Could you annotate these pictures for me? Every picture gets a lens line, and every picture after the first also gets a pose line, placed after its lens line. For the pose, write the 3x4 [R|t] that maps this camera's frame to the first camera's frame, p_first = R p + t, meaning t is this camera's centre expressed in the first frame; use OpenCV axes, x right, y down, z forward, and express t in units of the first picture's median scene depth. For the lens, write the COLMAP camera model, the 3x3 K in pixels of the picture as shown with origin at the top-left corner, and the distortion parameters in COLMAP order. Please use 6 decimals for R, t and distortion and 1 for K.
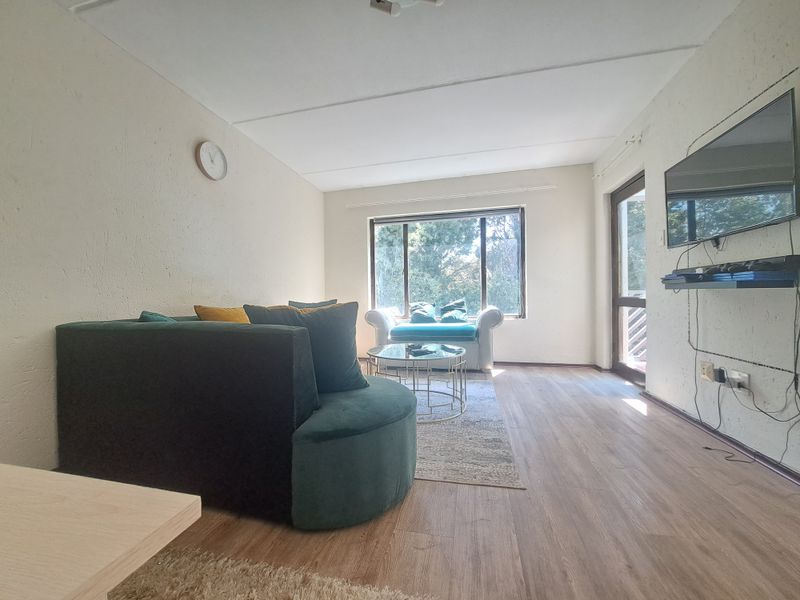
lens RADIAL K [[318.5, 0, 400.0], [0, 318.5, 300.0], [0, 0, 1]] dist [-0.000769, -0.003886]
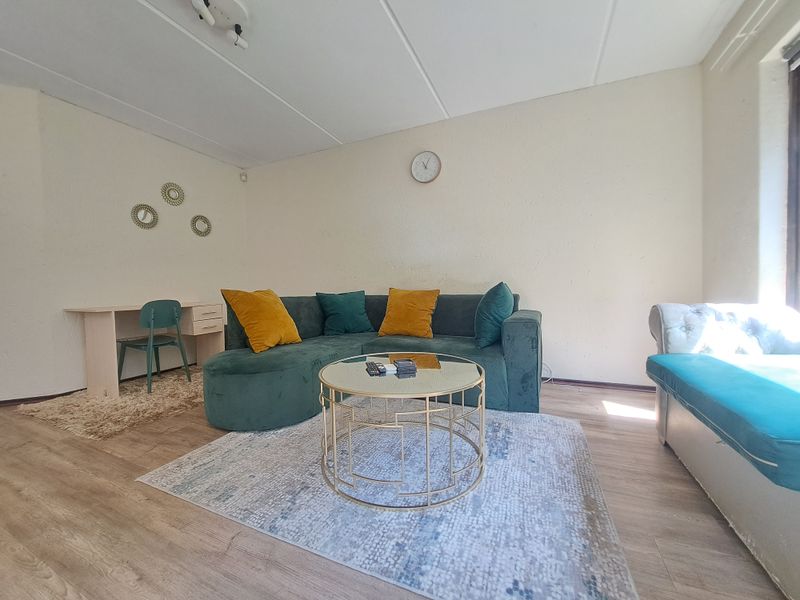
lens RADIAL K [[318.5, 0, 400.0], [0, 318.5, 300.0], [0, 0, 1]] dist [-0.000769, -0.003886]
pose [[-0.198017, 0.038988, -0.979423, 1.054136], [0.004018, 0.999233, 0.038964, -0.016423], [0.980190, 0.003780, -0.198022, 1.788938]]
